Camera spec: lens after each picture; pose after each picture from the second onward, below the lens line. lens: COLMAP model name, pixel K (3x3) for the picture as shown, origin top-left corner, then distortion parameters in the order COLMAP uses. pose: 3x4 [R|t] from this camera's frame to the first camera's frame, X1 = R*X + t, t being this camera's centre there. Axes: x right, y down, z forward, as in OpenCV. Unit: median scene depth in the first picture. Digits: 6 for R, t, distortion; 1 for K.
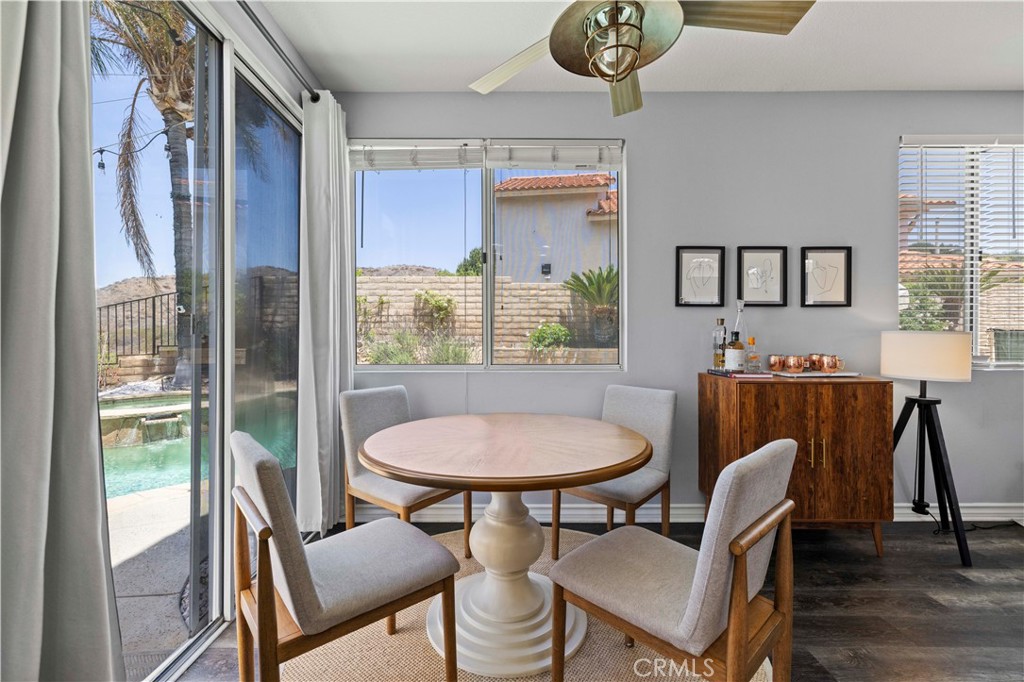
lens RADIAL K [[437.7, 0, 516.0], [0, 437.7, 336.8], [0, 0, 1]] dist [0.001324, 0.000185]
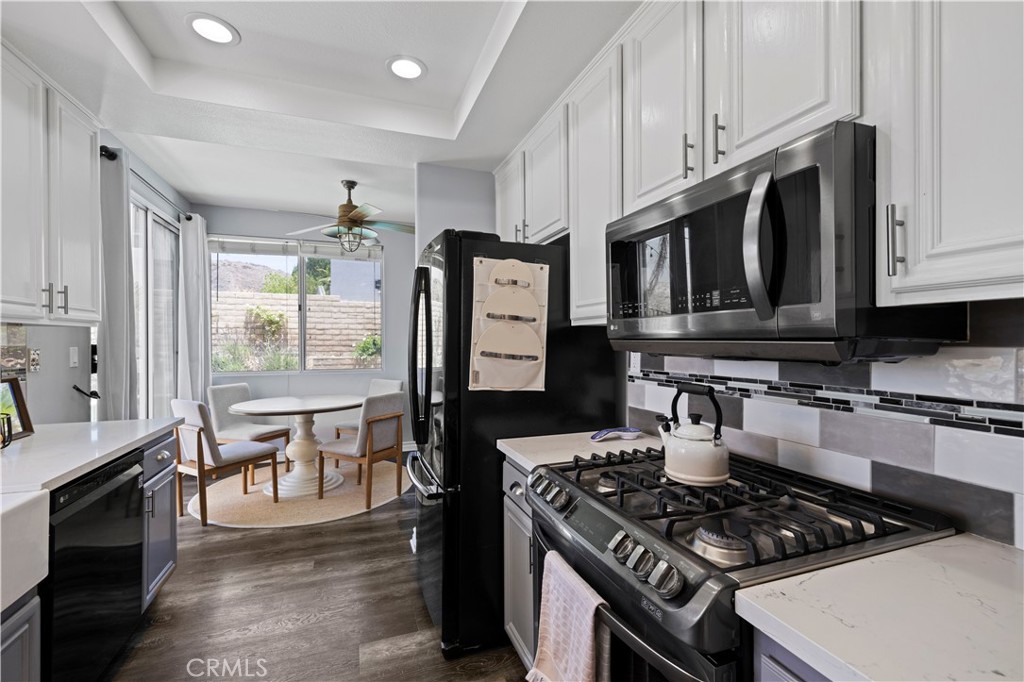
lens RADIAL K [[437.7, 0, 510.9], [0, 437.7, 343.1], [0, 0, 1]] dist [0.001324, 0.000185]
pose [[0.947253, -0.002219, 0.320479, 0.048743], [0.001524, 0.999996, 0.002421, -0.013524], [-0.320483, -0.001805, 0.947253, -0.267814]]
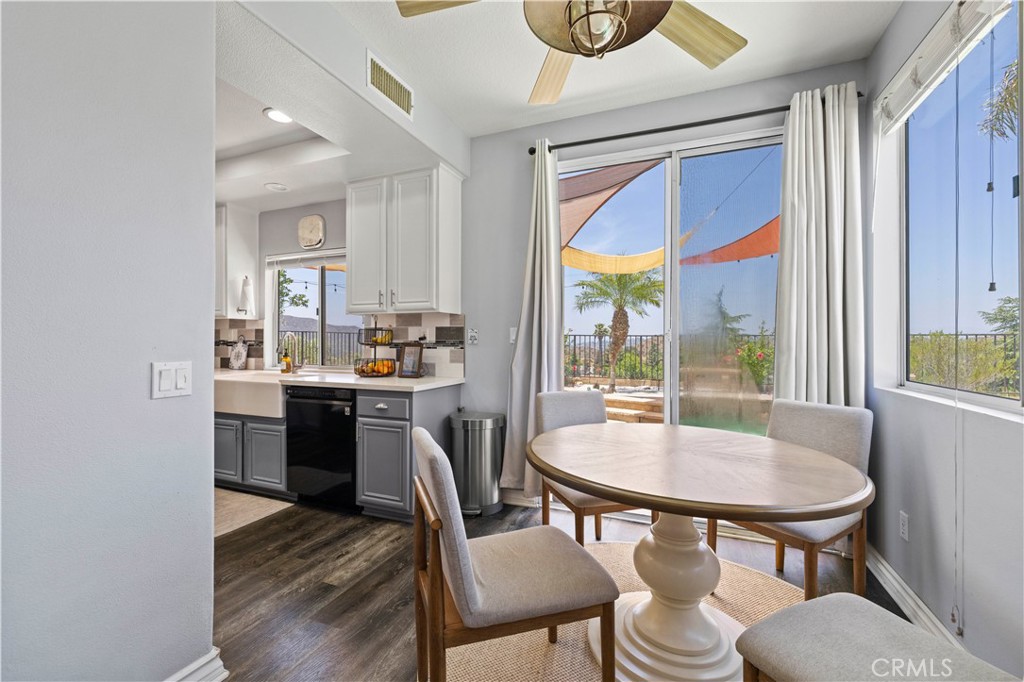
lens RADIAL K [[437.7, 0, 505.5], [0, 437.7, 342.0], [0, 0, 1]] dist [0.001324, 0.000185]
pose [[-0.426228, 0.000925, -0.904615, 0.185544], [-0.003546, 0.999990, 0.002693, -0.000362], [0.904609, 0.004355, -0.426221, 0.209020]]
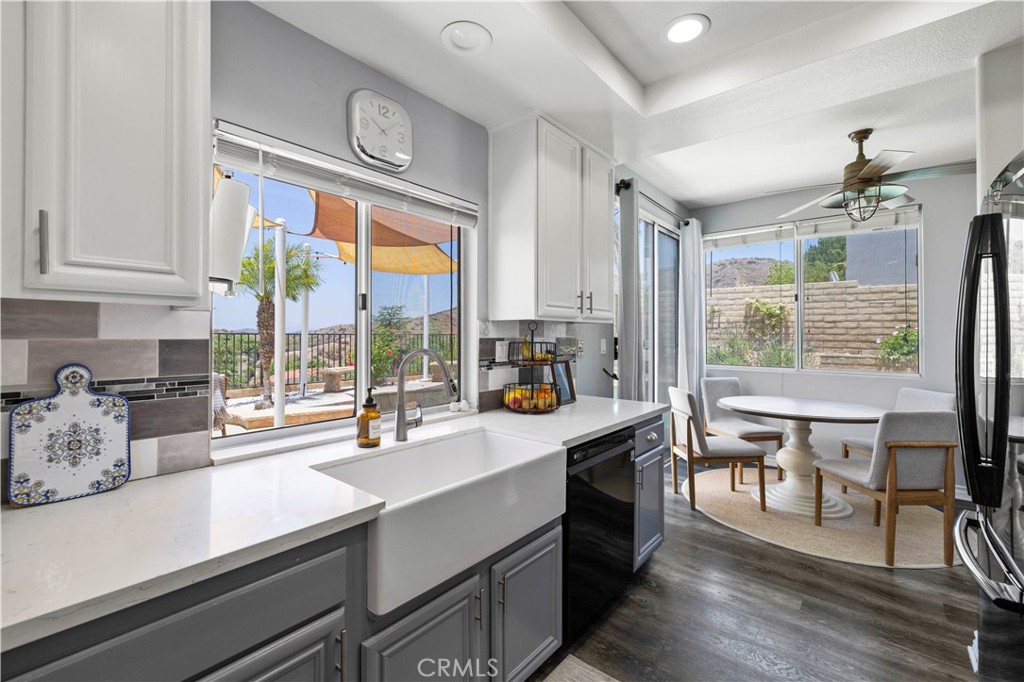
lens RADIAL K [[437.7, 0, 502.7], [0, 437.7, 330.2], [0, 0, 1]] dist [0.001324, 0.000185]
pose [[0.742361, -0.003620, -0.669990, 0.057146], [-0.005598, 0.999917, -0.011604, -0.013384], [0.669977, 0.012365, 0.742279, -0.243302]]
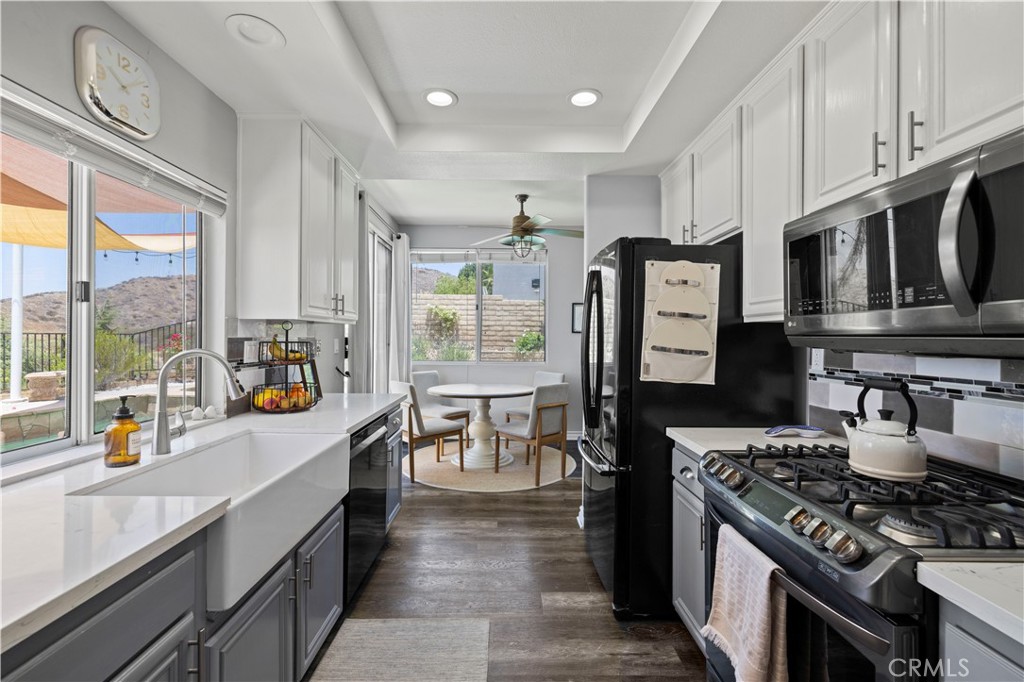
lens RADIAL K [[437.7, 0, 508.3], [0, 437.7, 336.2], [0, 0, 1]] dist [0.001324, 0.000185]
pose [[0.999780, 0.007996, -0.019407, 0.032760], [-0.008084, 0.999958, -0.004430, -0.012636], [0.019371, 0.004586, 0.999802, -0.294035]]
